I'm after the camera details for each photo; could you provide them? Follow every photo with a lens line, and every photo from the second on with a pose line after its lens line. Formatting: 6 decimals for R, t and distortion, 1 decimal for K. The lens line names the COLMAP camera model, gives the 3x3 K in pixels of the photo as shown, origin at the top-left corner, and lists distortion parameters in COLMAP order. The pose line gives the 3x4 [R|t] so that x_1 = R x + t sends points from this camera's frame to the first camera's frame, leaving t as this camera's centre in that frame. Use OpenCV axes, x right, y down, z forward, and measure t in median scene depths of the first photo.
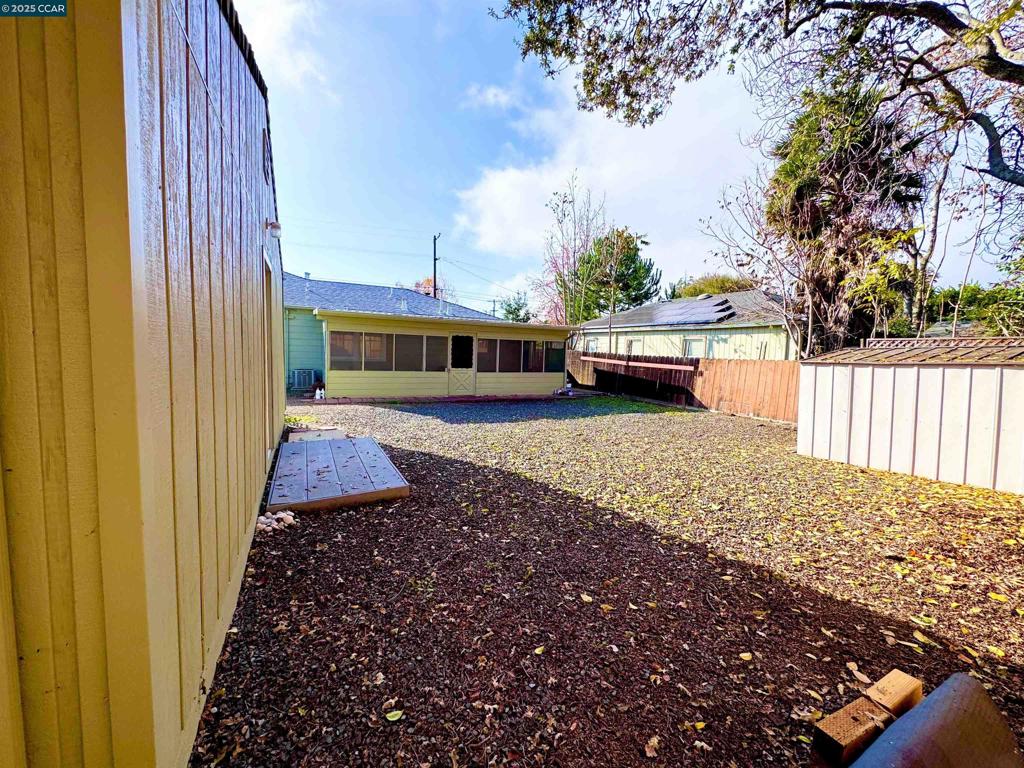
lens RADIAL K [[410.2, 0, 511.3], [0, 410.2, 381.0], [0, 0, 1]] dist [-0.002665, -0.000561]
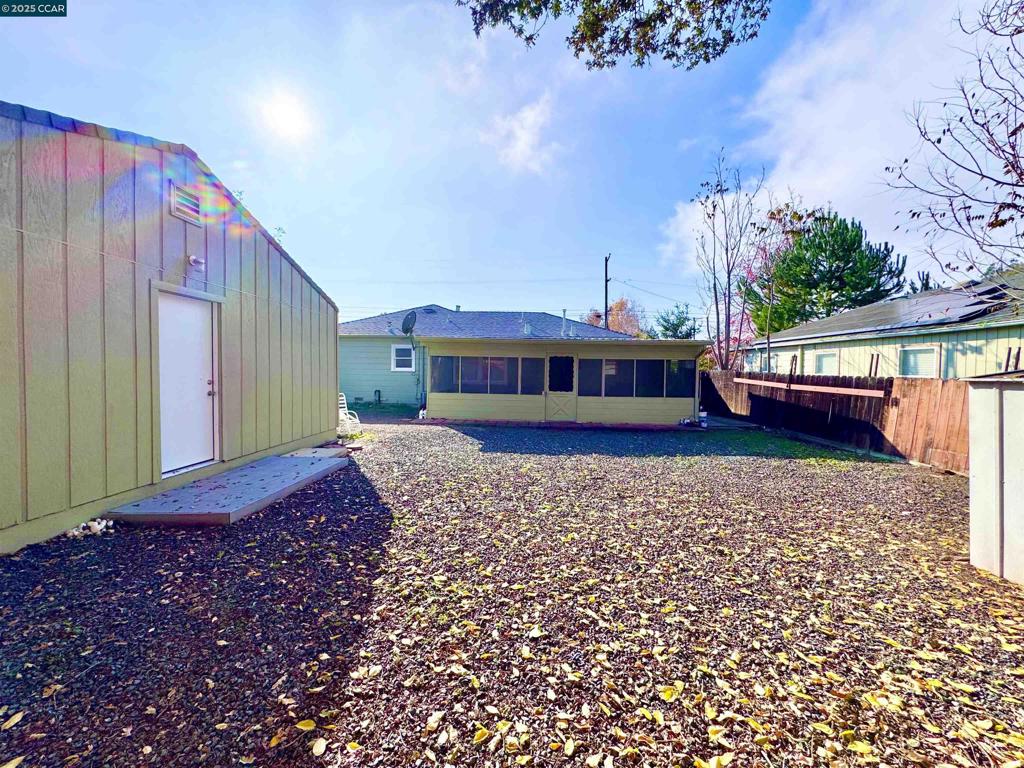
lens RADIAL K [[410.2, 0, 512.5], [0, 410.2, 379.6], [0, 0, 1]] dist [-0.002665, -0.000561]
pose [[0.875557, -0.007735, -0.483052, 0.226196], [-0.022763, 0.998101, -0.057243, -0.002614], [0.482577, 0.061115, 0.873718, 0.141649]]
